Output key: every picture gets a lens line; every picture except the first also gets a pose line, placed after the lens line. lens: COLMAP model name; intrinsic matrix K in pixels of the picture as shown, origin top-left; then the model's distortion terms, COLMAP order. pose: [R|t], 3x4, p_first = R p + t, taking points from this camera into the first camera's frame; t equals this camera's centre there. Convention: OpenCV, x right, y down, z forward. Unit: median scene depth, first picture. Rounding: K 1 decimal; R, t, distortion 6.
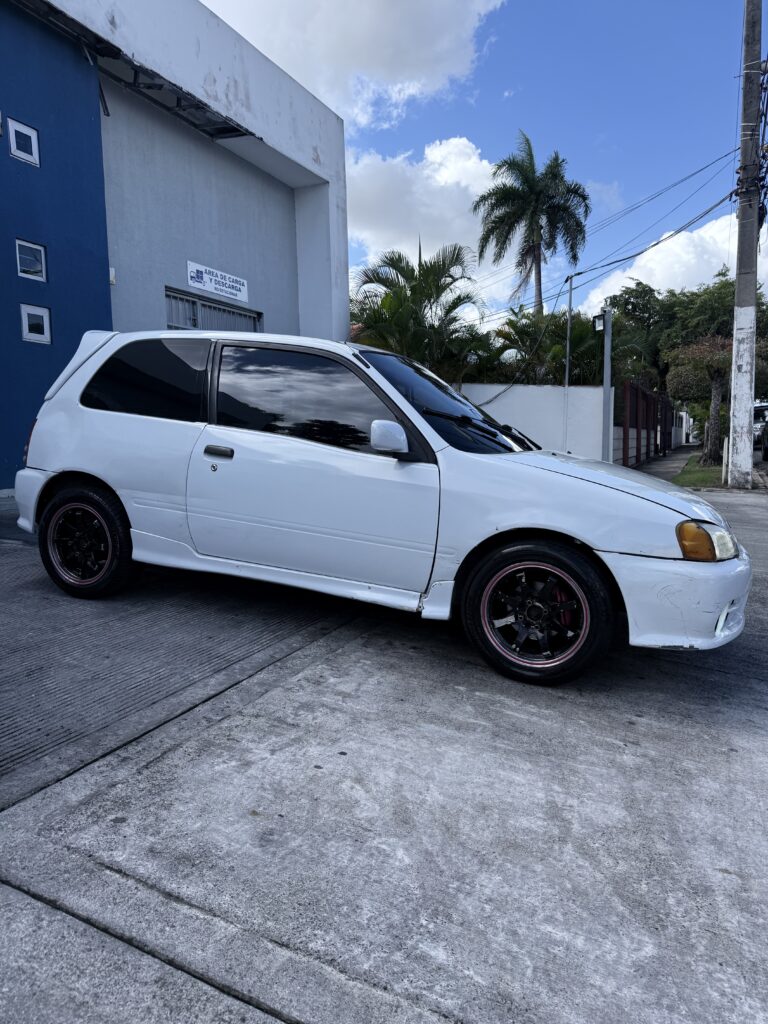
lens RADIAL K [[696.3, 0, 384.0], [0, 696.3, 512.0], [0, 0, 1]] dist [-0.009431, -0.008104]
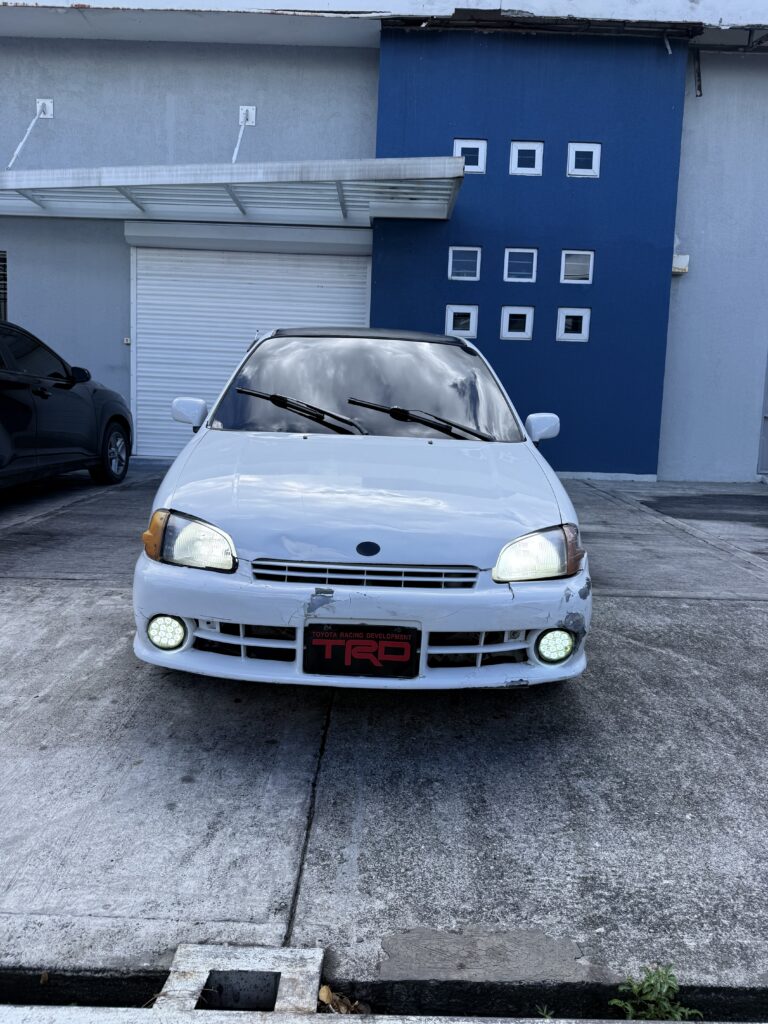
lens RADIAL K [[722.4, 0, 383.3], [0, 722.4, 486.9], [0, 0, 1]] dist [0.003320, -0.003420]
pose [[0.431455, 0.095175, -0.897100, 0.197487], [-0.130460, 0.990549, 0.042345, -0.012705], [0.892652, 0.098766, 0.439793, 0.122740]]
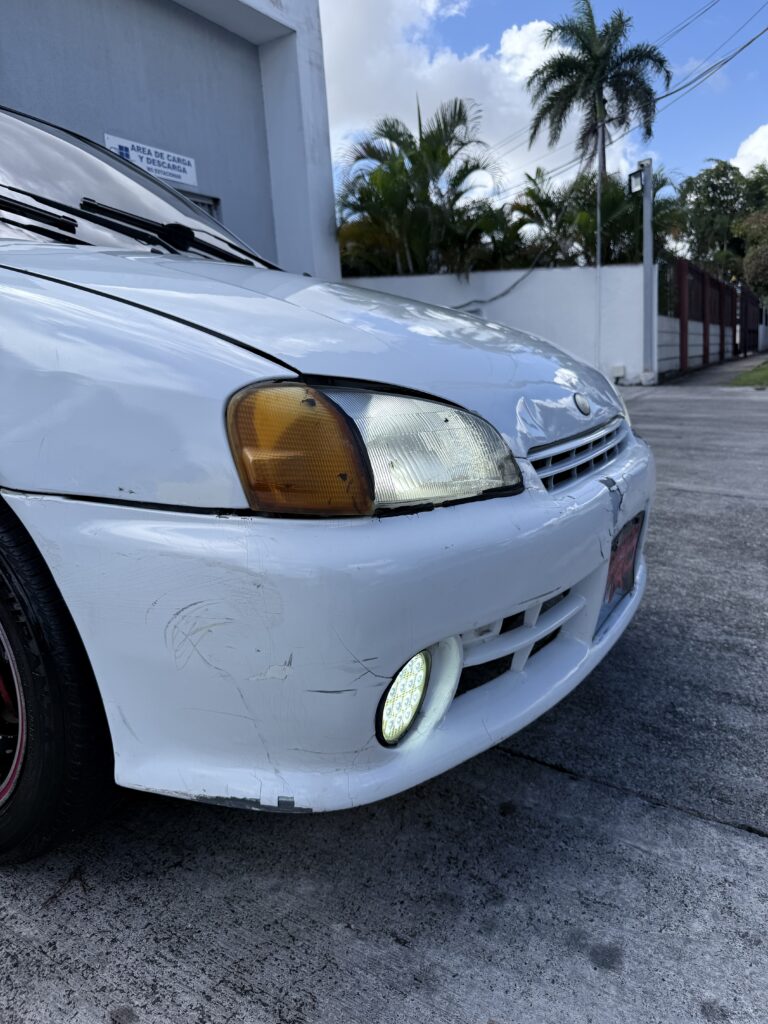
lens RADIAL K [[740.7, 0, 371.6], [0, 740.7, 508.2], [0, 0, 1]] dist [-0.066091, 0.053614]
pose [[0.994553, -0.033271, -0.098783, 0.074518], [0.042845, 0.994417, 0.096432, 0.005635], [0.095023, -0.100139, 0.990426, 0.101417]]
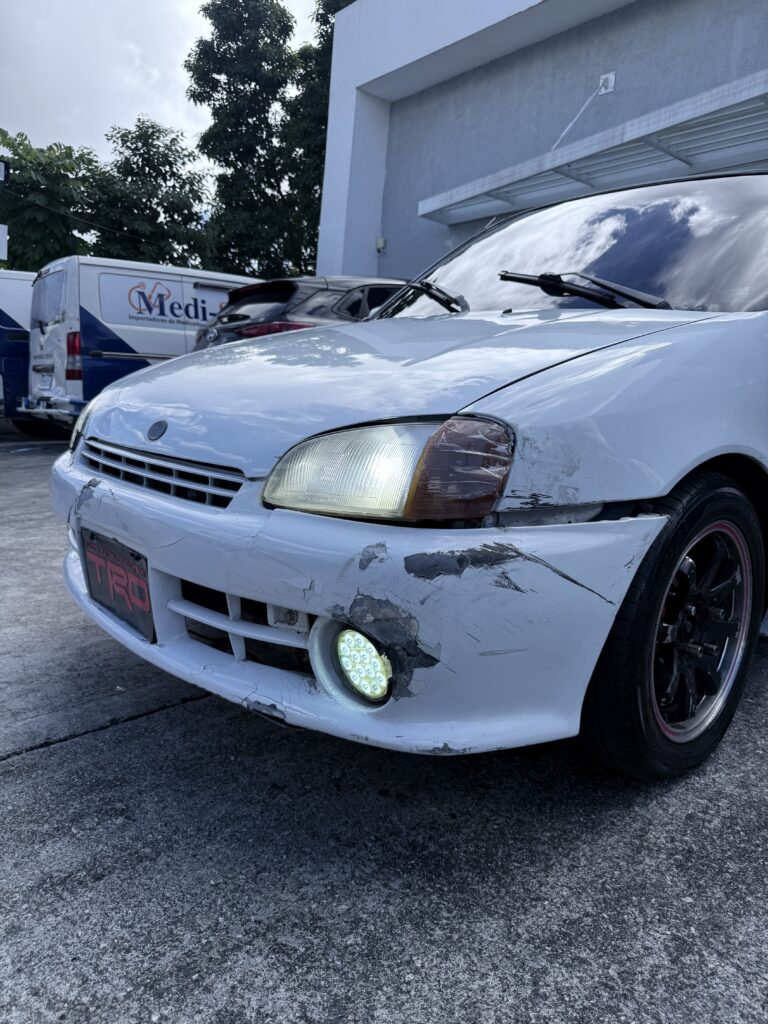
lens RADIAL K [[736.6, 0, 382.3], [0, 736.6, 492.3], [0, 0, 1]] dist [-0.009153, -0.001866]
pose [[-0.415443, 0.081128, -0.905994, 0.151664], [-0.159434, 0.974101, 0.160335, -0.007205], [0.895538, 0.211056, -0.391749, 0.229946]]
